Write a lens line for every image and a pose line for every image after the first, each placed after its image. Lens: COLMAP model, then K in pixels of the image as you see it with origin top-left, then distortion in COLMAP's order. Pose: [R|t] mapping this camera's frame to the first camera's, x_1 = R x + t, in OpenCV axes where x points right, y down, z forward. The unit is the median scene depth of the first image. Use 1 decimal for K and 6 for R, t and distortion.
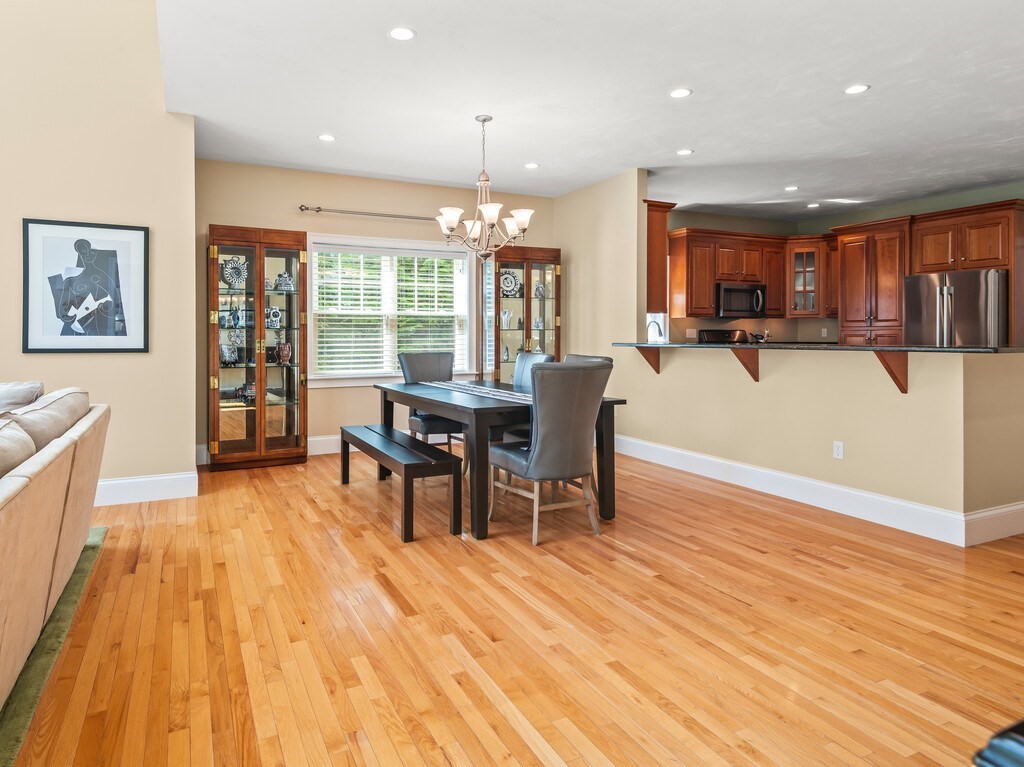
lens RADIAL K [[630.5, 0, 510.8], [0, 630.5, 332.6], [0, 0, 1]] dist [0.028127, -0.023321]
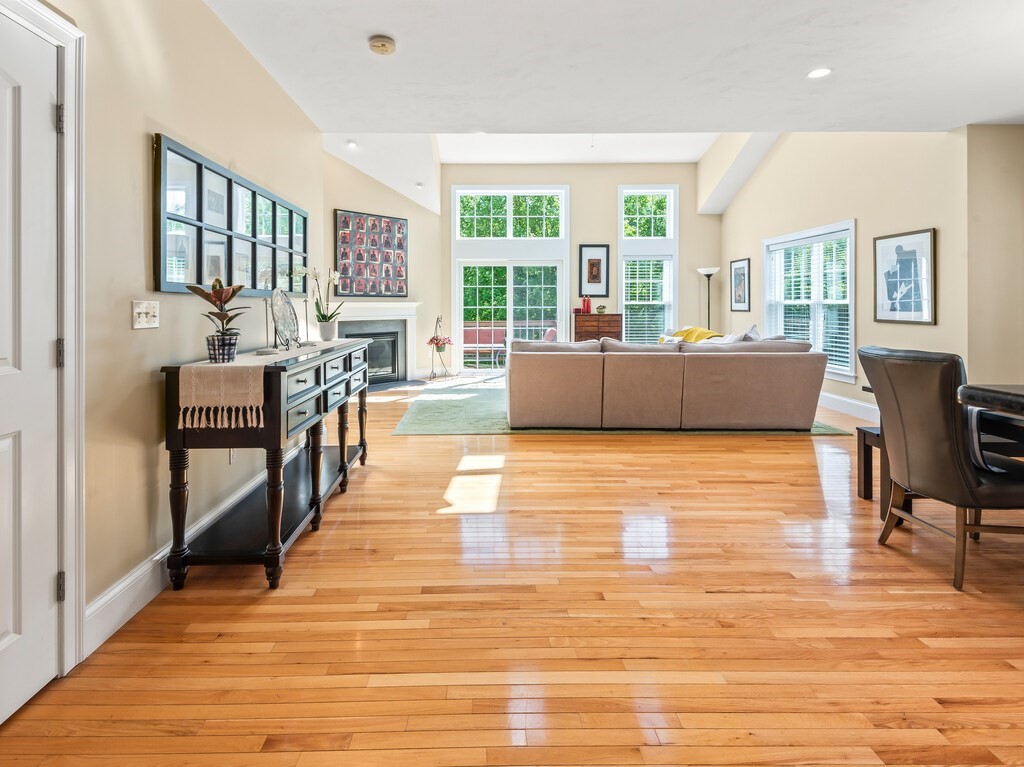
lens RADIAL K [[503.5, 0, 496.6], [0, 503.5, 309.5], [0, 0, 1]] dist [0.038071, -0.000329]
pose [[-0.418502, 0.011853, -0.908139, 0.730726], [0.012553, 0.999895, 0.007266, -0.018091], [0.908129, -0.008359, -0.418607, 0.605319]]
